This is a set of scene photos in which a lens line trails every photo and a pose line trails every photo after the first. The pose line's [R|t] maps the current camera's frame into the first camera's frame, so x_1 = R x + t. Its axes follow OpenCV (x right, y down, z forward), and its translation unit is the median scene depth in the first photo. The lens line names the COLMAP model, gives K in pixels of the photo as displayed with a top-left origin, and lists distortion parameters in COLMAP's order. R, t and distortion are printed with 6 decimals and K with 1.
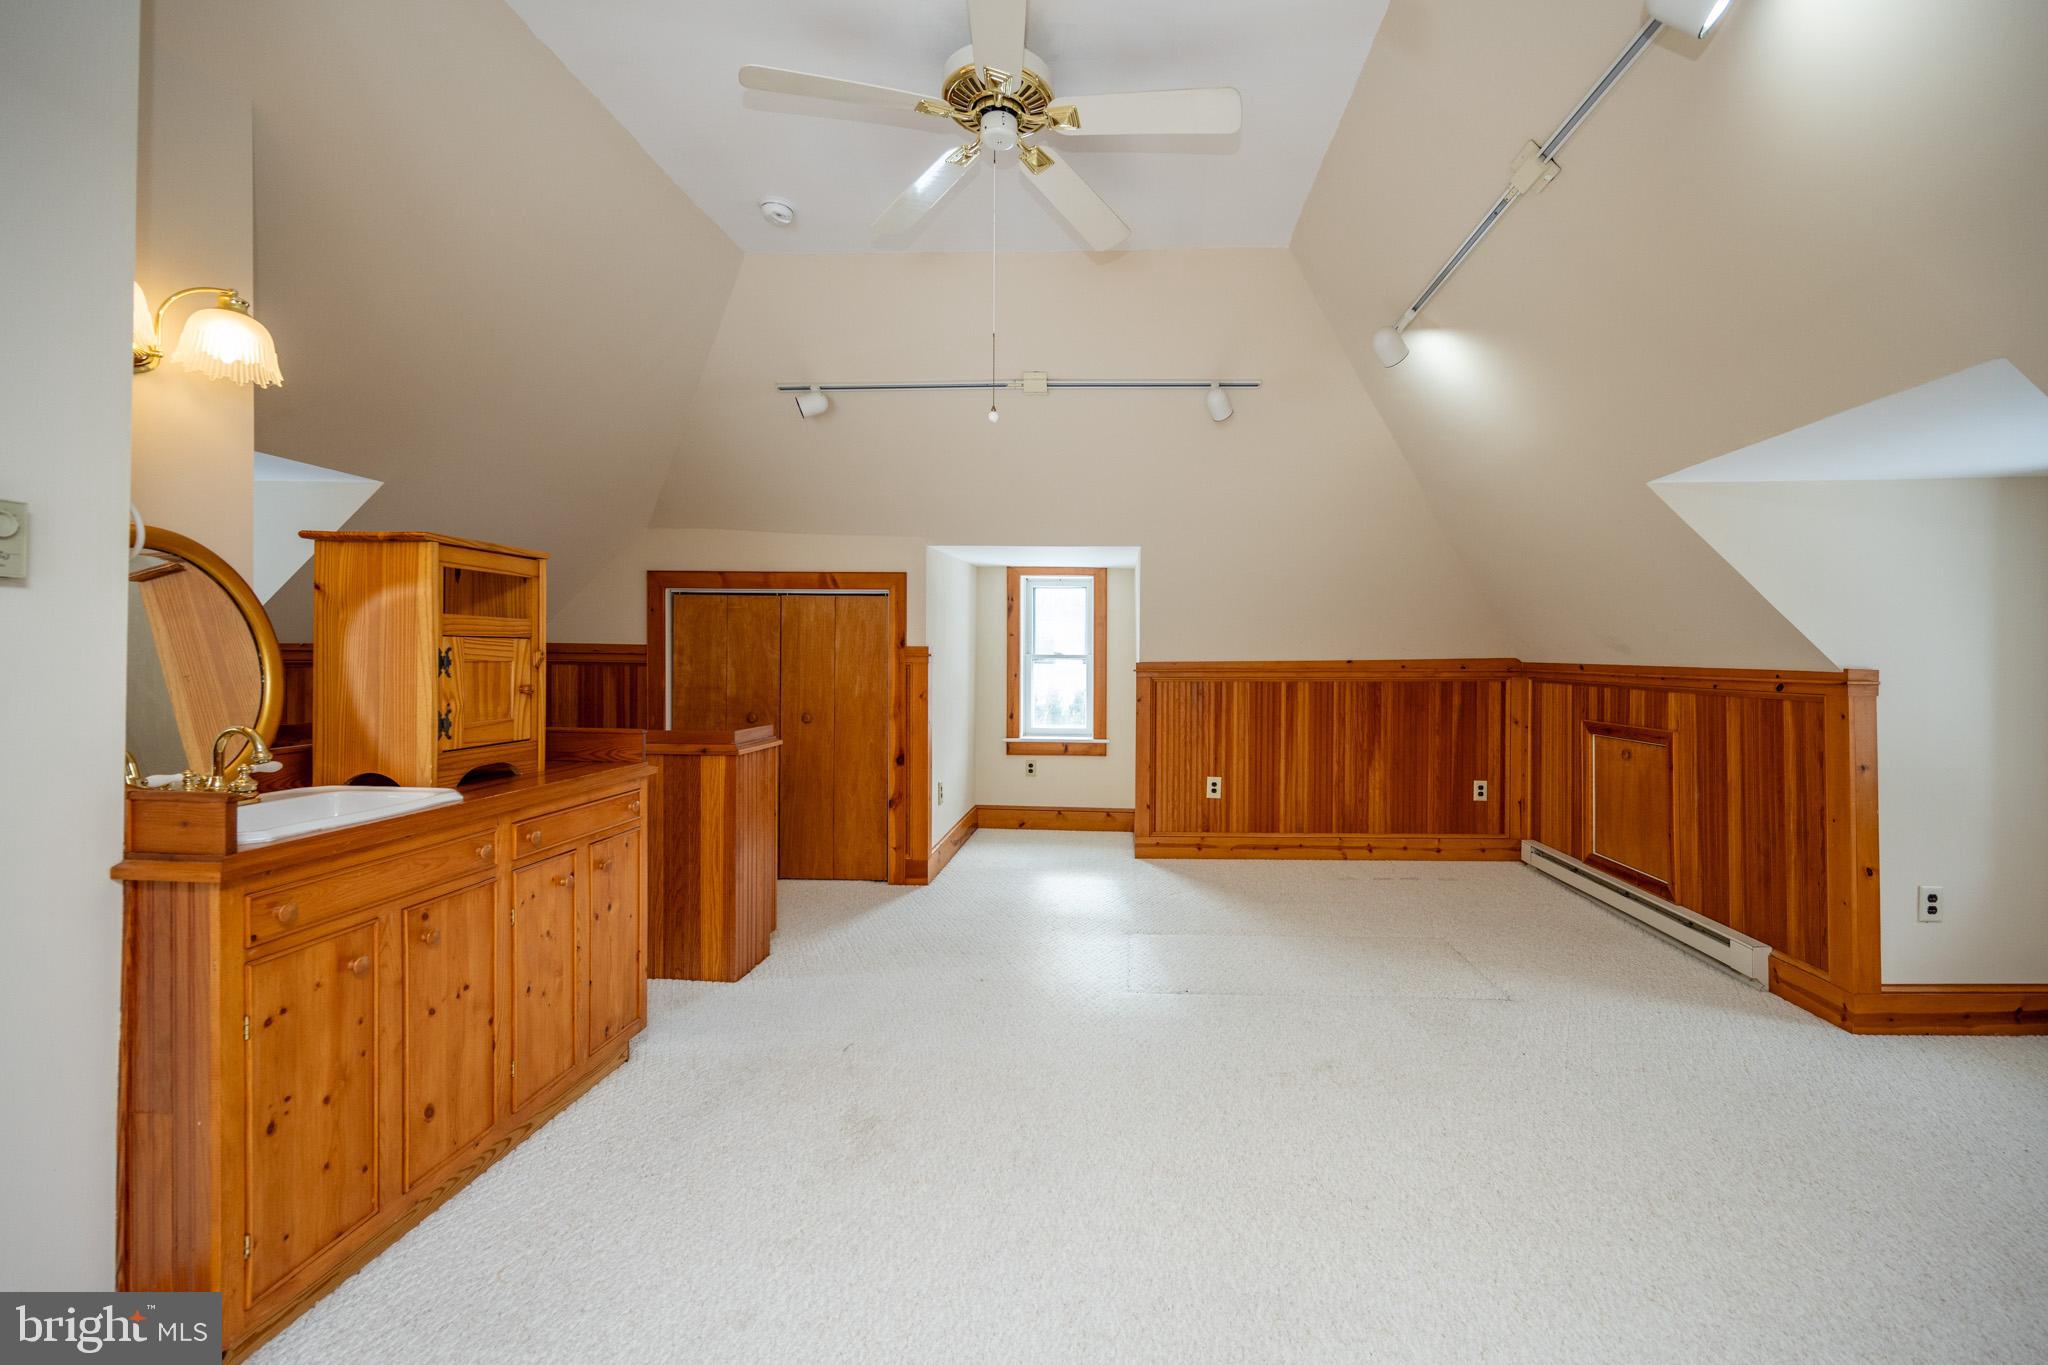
lens RADIAL K [[824.2, 0, 1073.8], [0, 824.2, 661.1], [0, 0, 1]] dist [0.000353, -0.000442]
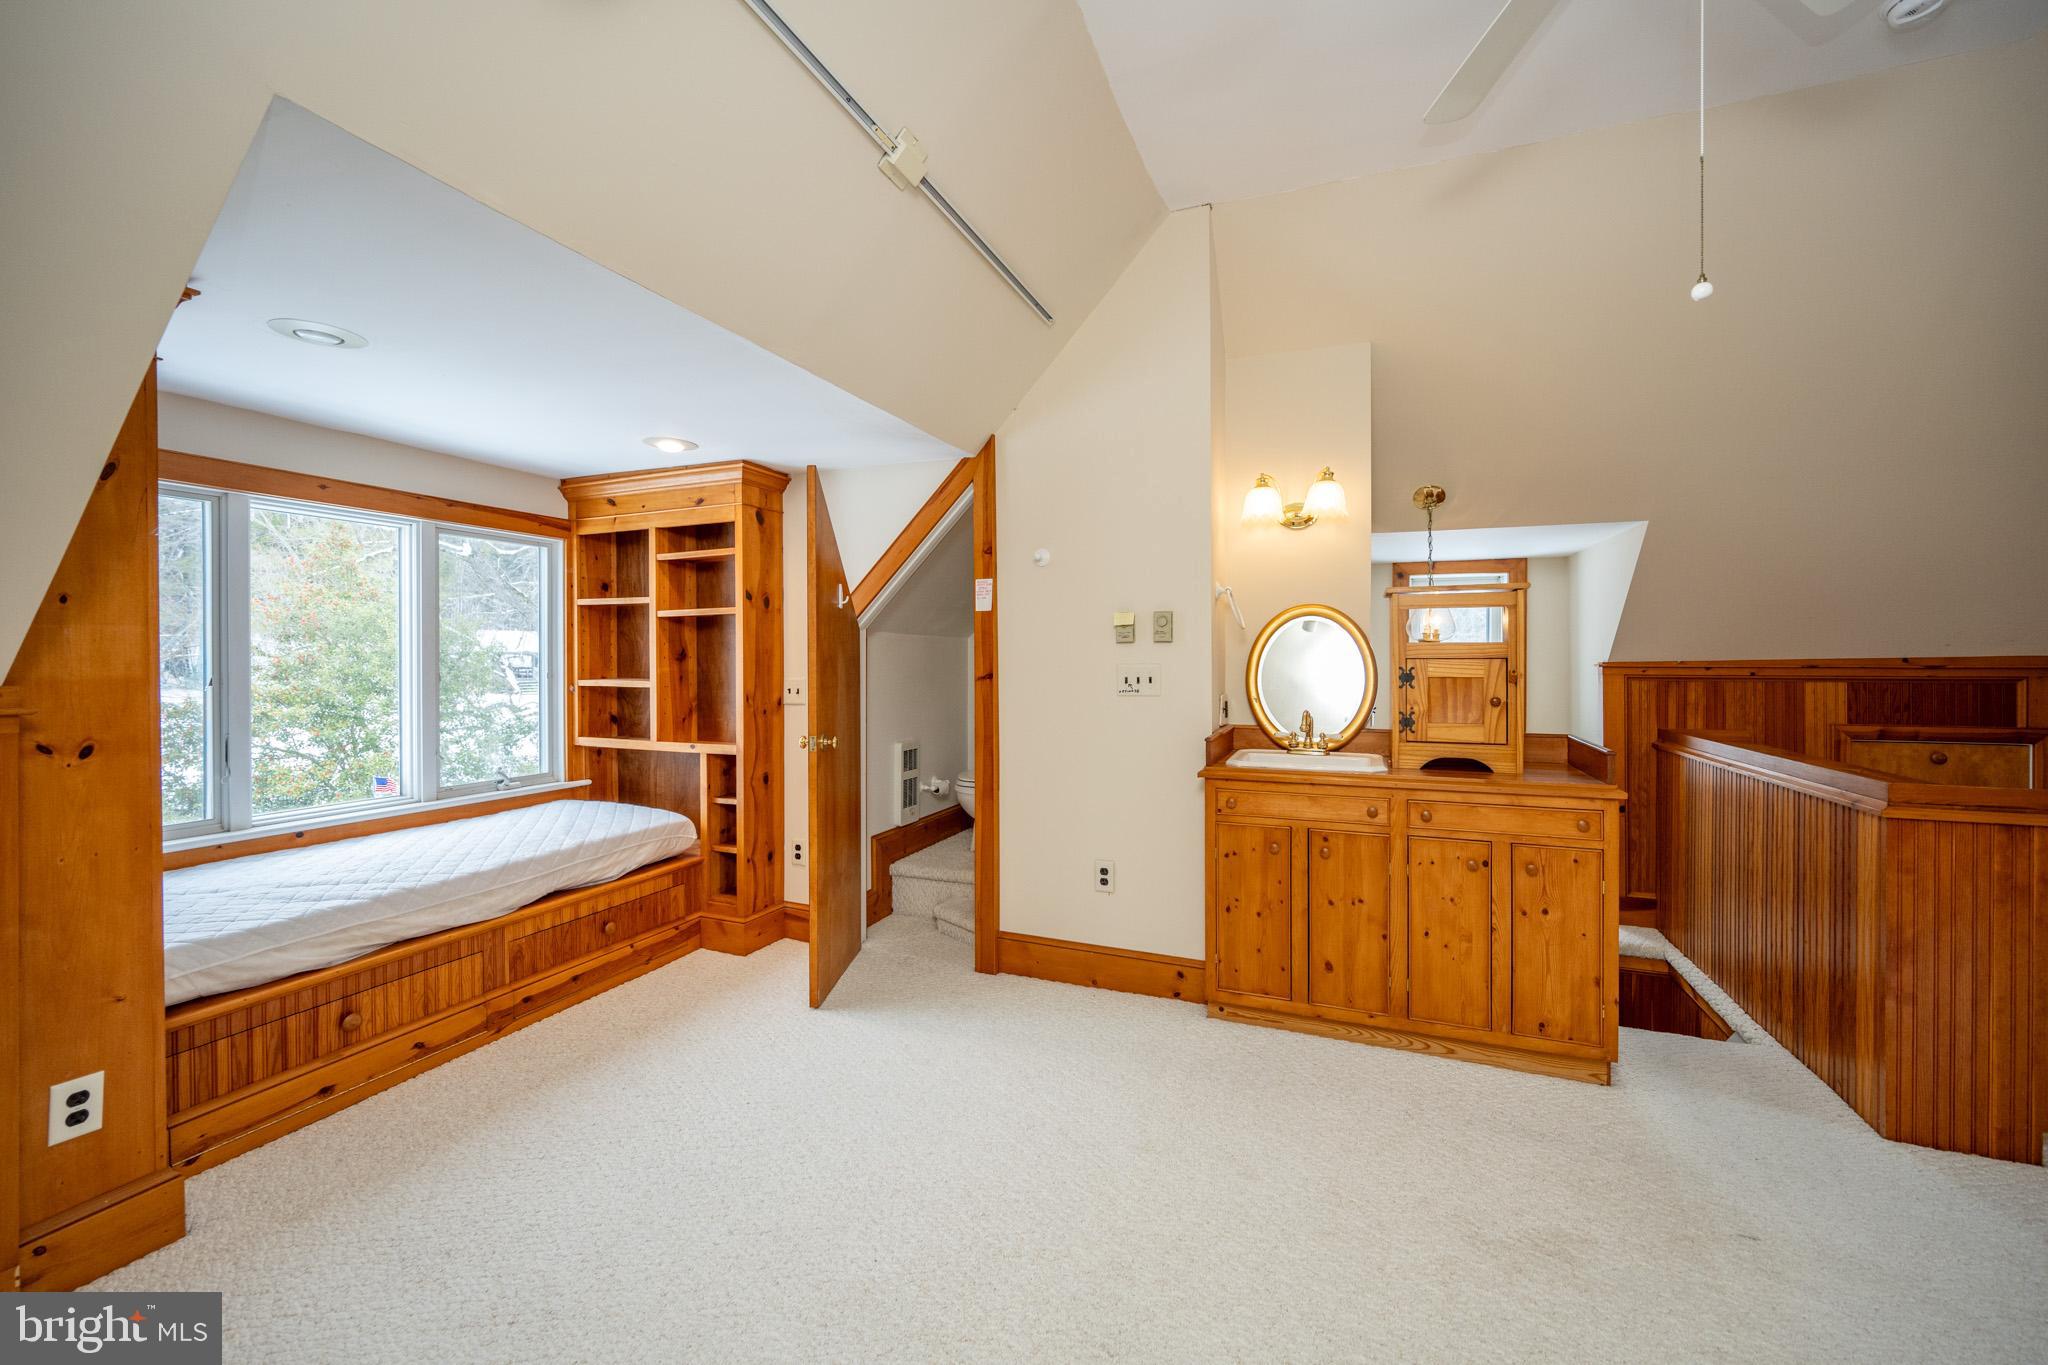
lens RADIAL K [[824.2, 0, 1023.2], [0, 824.2, 654.8], [0, 0, 1]] dist [0.000353, -0.000442]
pose [[-0.314663, -0.010684, -0.949143, 0.344008], [-0.006753, 0.999937, -0.009017, -0.008982], [0.949179, 0.003573, -0.314715, 0.366522]]
